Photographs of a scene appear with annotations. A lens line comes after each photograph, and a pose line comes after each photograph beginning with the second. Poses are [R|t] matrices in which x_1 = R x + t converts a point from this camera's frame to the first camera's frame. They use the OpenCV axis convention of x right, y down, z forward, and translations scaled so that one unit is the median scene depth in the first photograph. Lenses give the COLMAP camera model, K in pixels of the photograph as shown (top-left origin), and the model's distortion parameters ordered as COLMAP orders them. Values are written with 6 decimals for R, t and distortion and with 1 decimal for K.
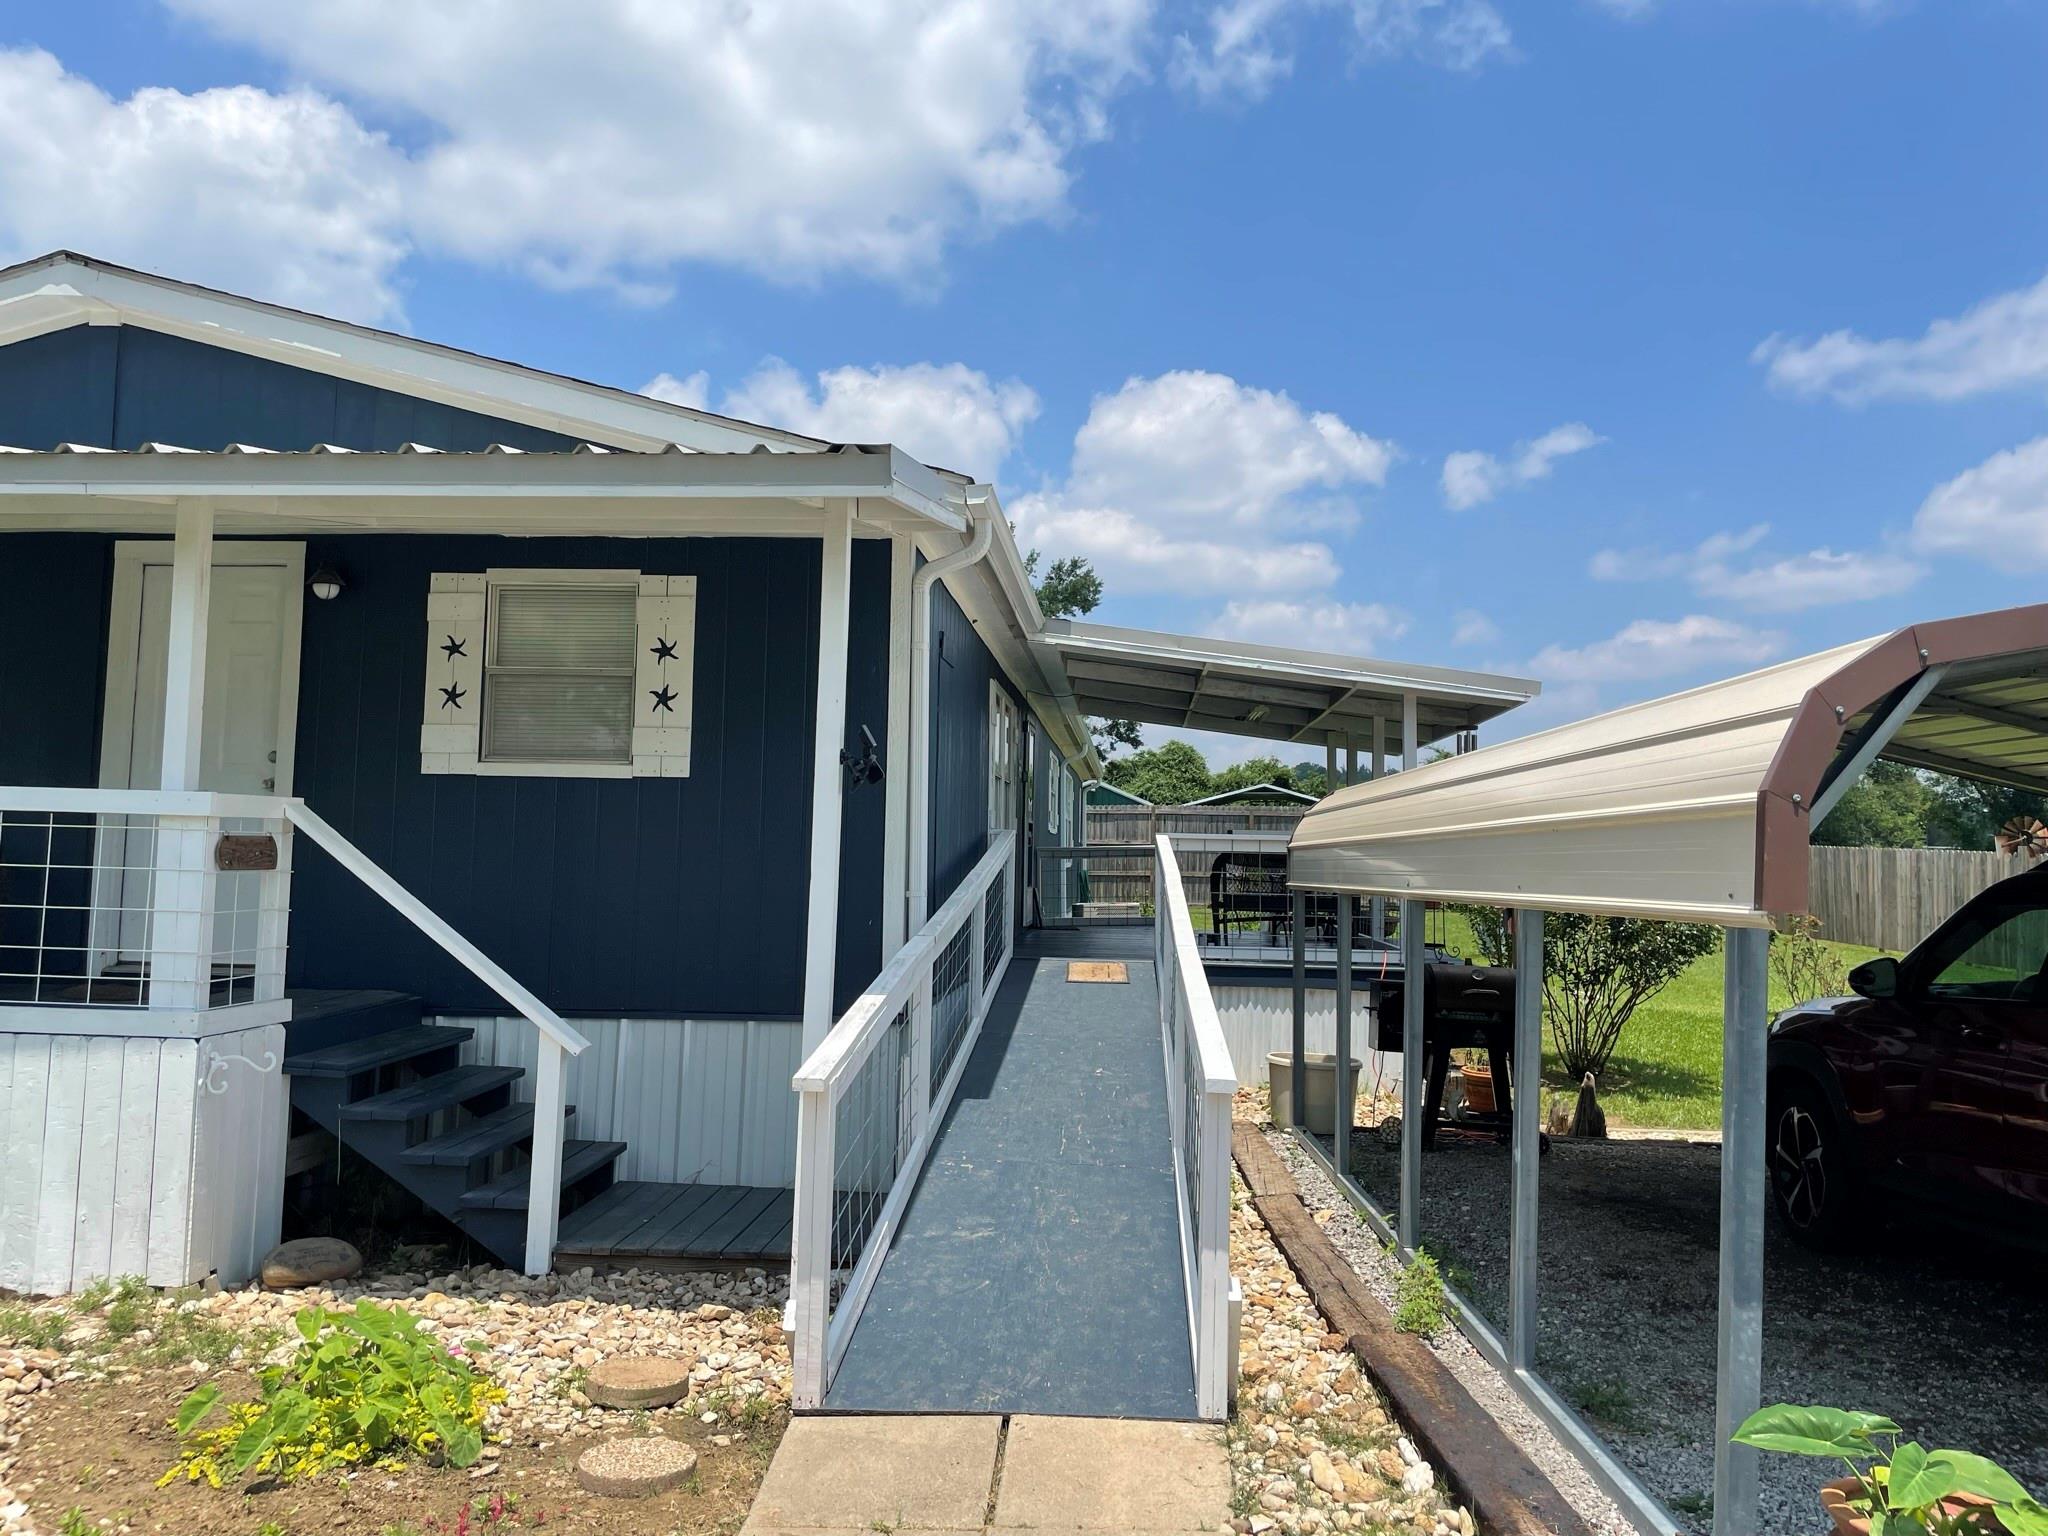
lens RADIAL K [[1547.1, 0, 1031.9], [0, 1547.1, 770.7], [0, 0, 1]] dist [0.051922, -0.064500]
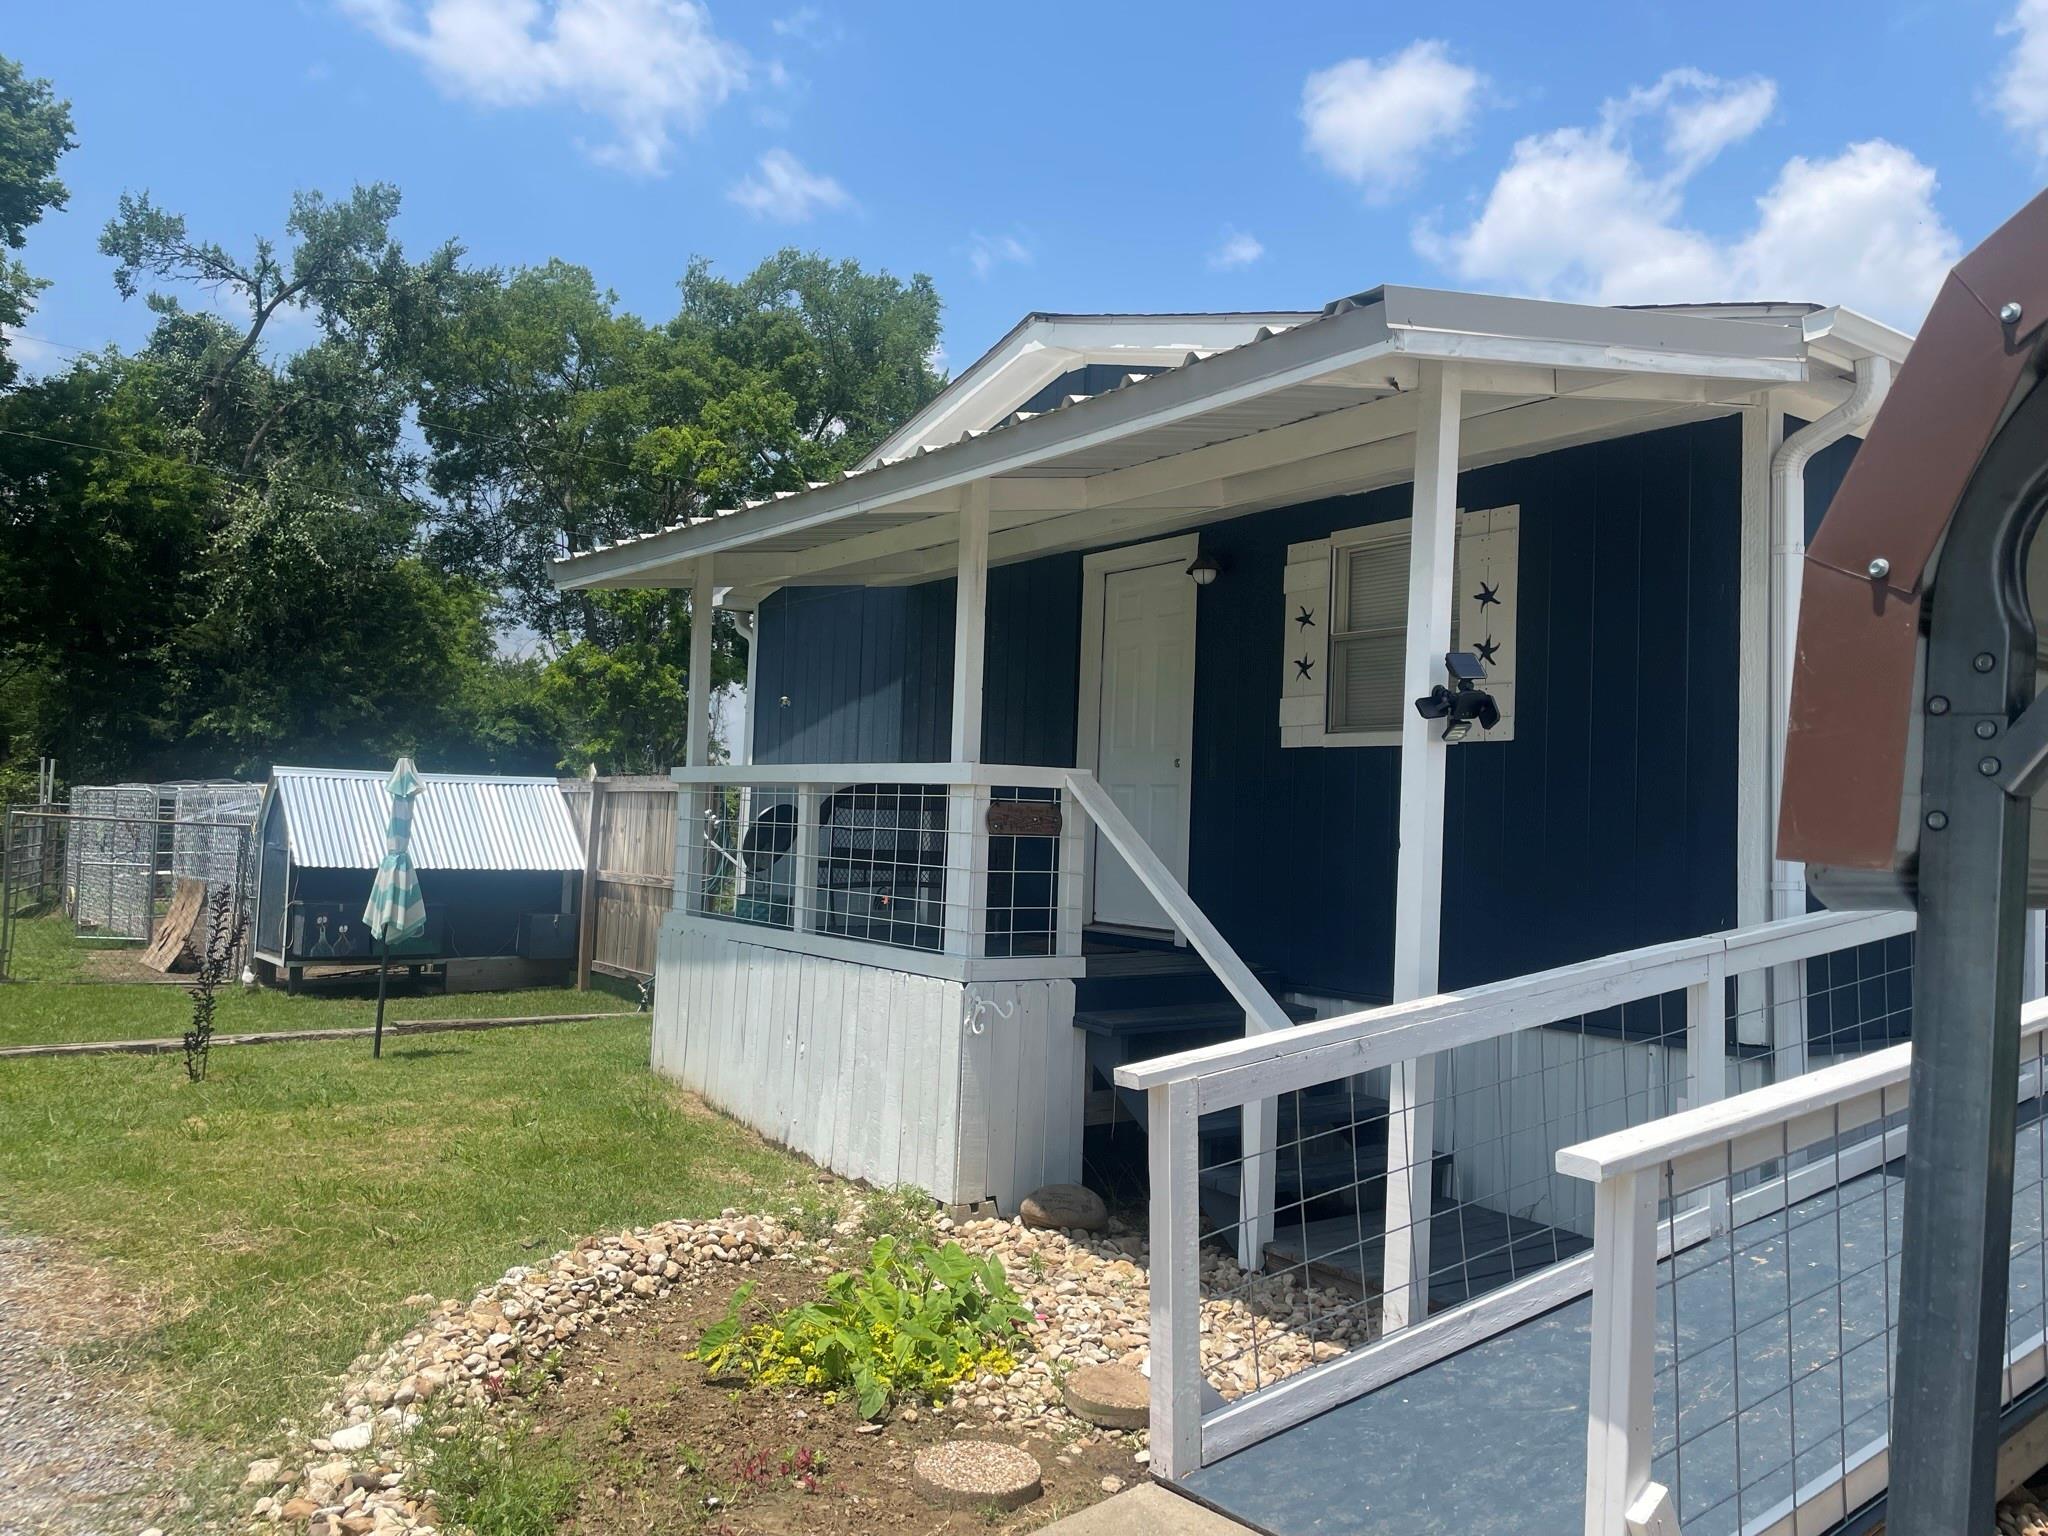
lens RADIAL K [[1547.1, 0, 1025.7], [0, 1547.1, 760.8], [0, 0, 1]] dist [0.051922, -0.064500]
pose [[0.657084, -0.029238, -0.753250, 0.317511], [0.022439, 0.999563, -0.019225, 0.033221], [0.753483, -0.004269, 0.657453, 0.293867]]
